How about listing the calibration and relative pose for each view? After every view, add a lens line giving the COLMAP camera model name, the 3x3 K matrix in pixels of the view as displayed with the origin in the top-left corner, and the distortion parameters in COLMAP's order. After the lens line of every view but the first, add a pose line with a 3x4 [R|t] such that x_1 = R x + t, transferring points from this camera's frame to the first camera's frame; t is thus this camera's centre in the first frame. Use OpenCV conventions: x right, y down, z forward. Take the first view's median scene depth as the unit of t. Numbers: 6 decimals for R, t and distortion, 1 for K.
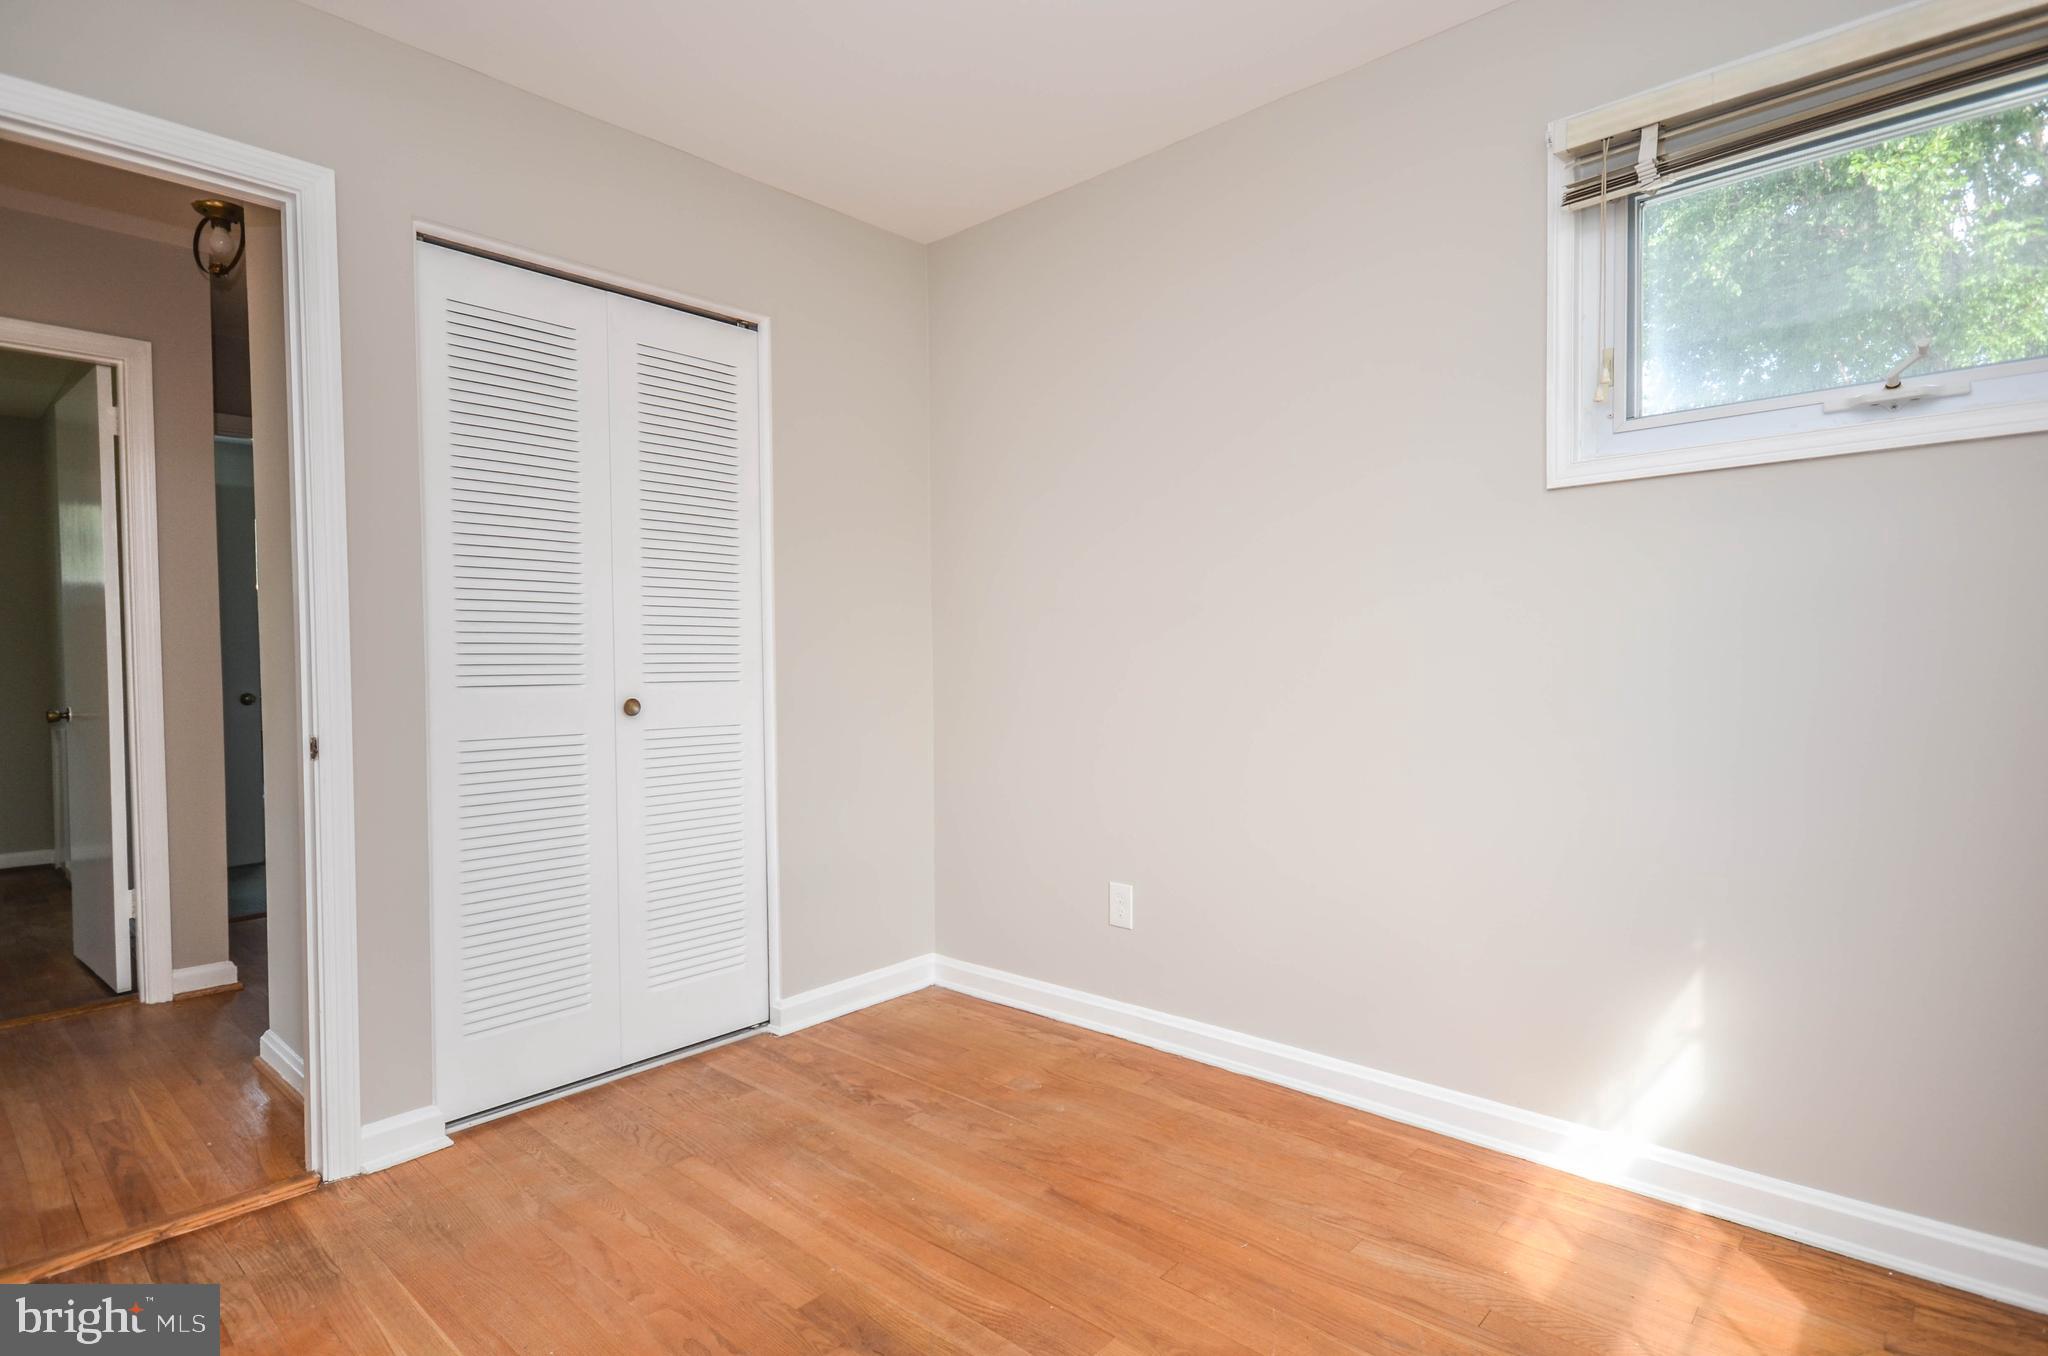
lens RADIAL K [[1022.3, 0, 1050.2], [0, 1022.3, 681.2], [0, 0, 1]] dist [0.003878, 0.001118]
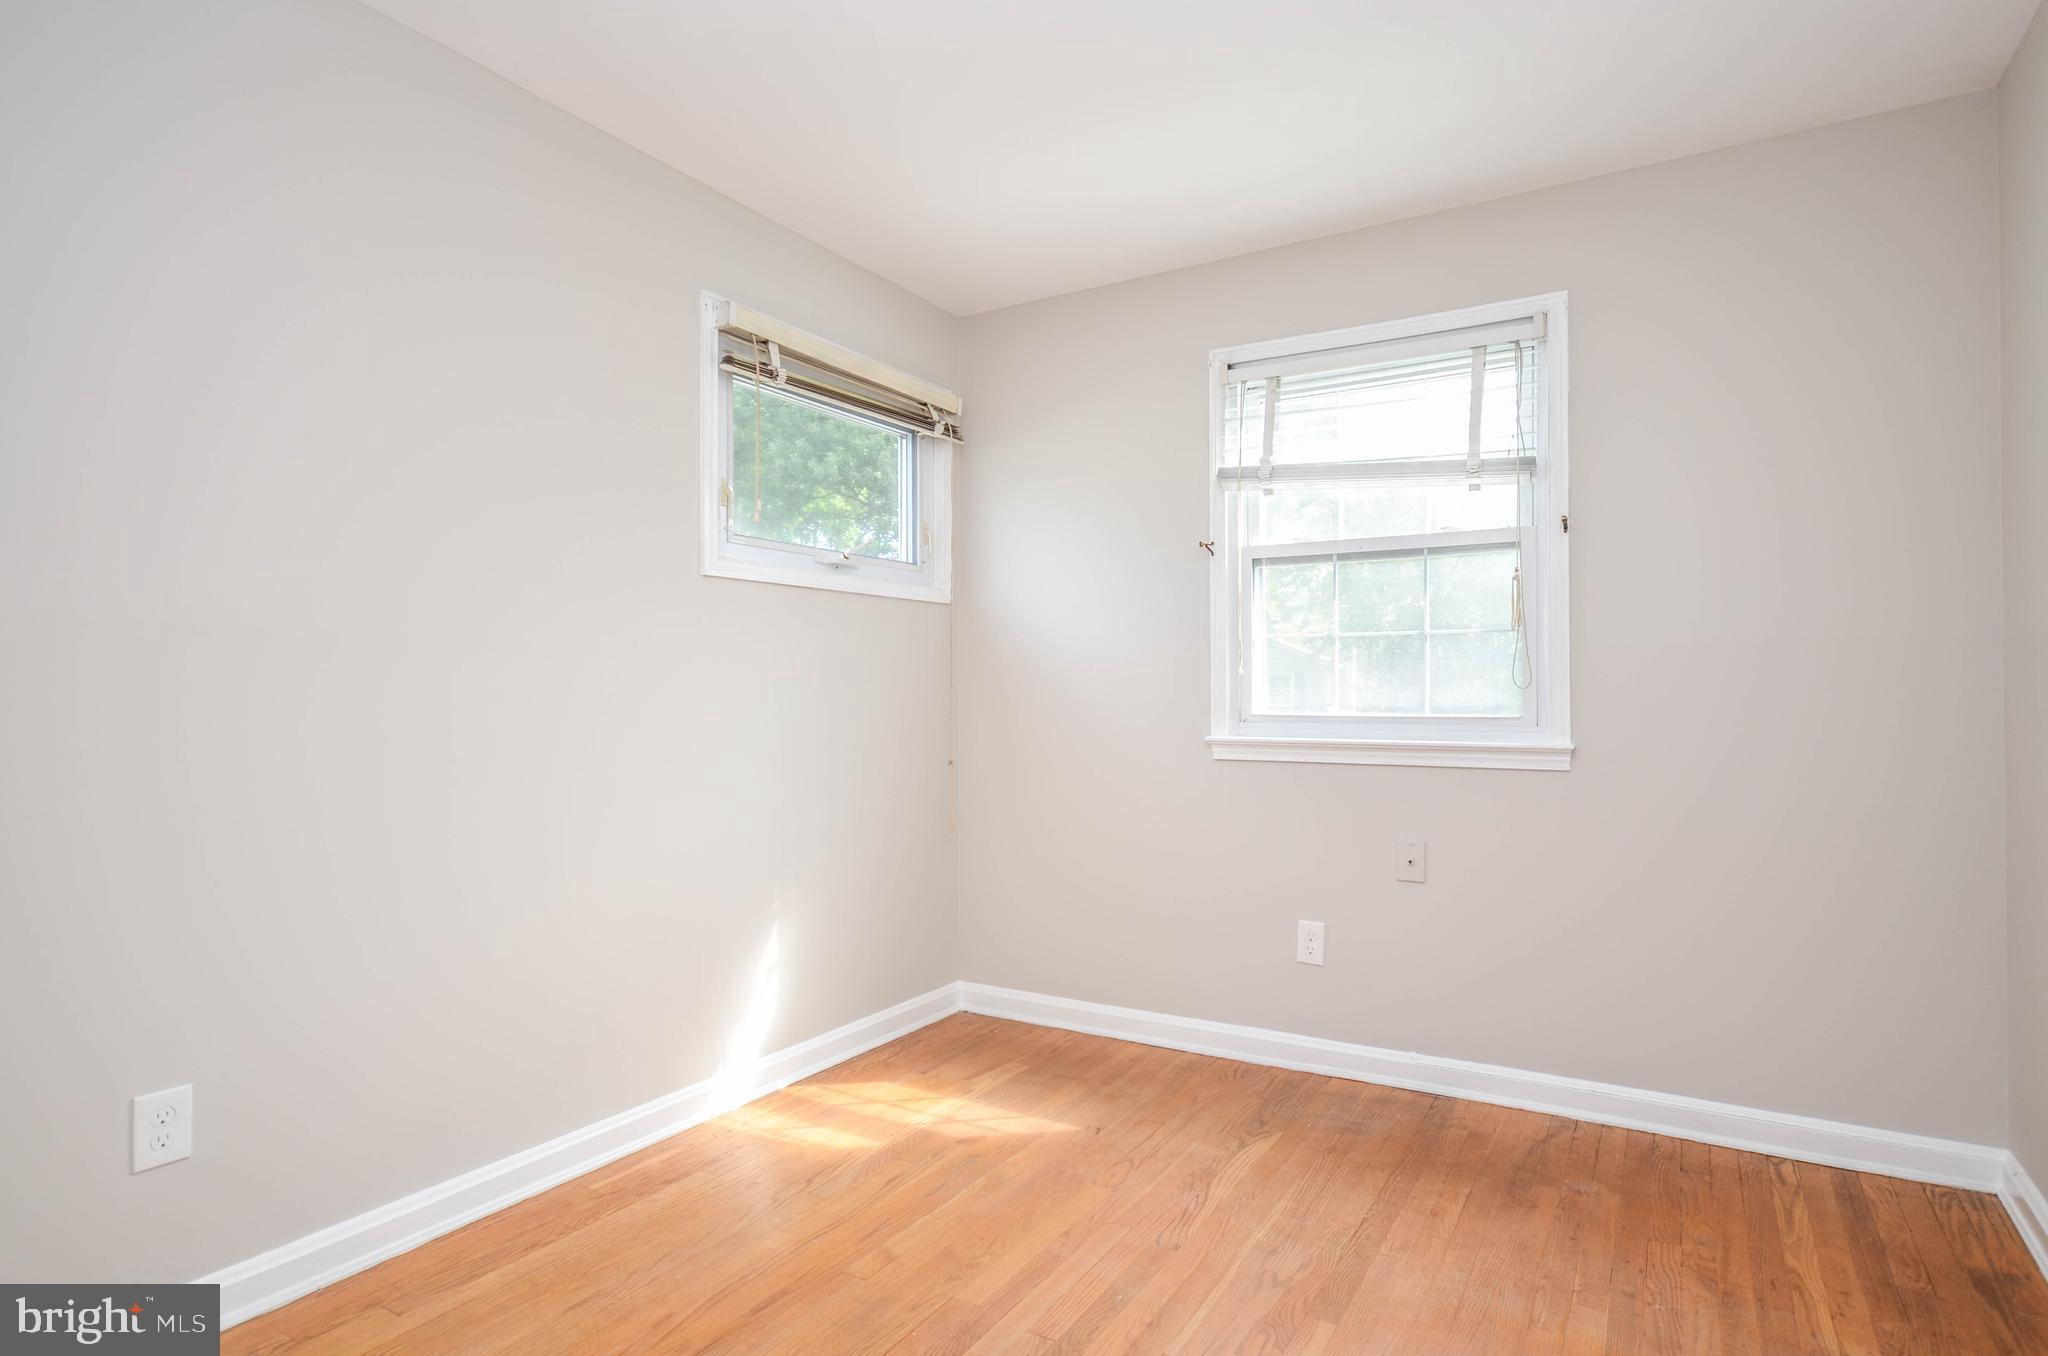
lens RADIAL K [[1022.3, 0, 1050.2], [0, 1022.3, 681.2], [0, 0, 1]] dist [0.003878, 0.001118]
pose [[-0.166498, 0.029366, 0.985604, -0.880998], [0.030537, 0.999231, -0.024613, -0.013142], [-0.985569, 0.026000, -0.167266, 0.850550]]
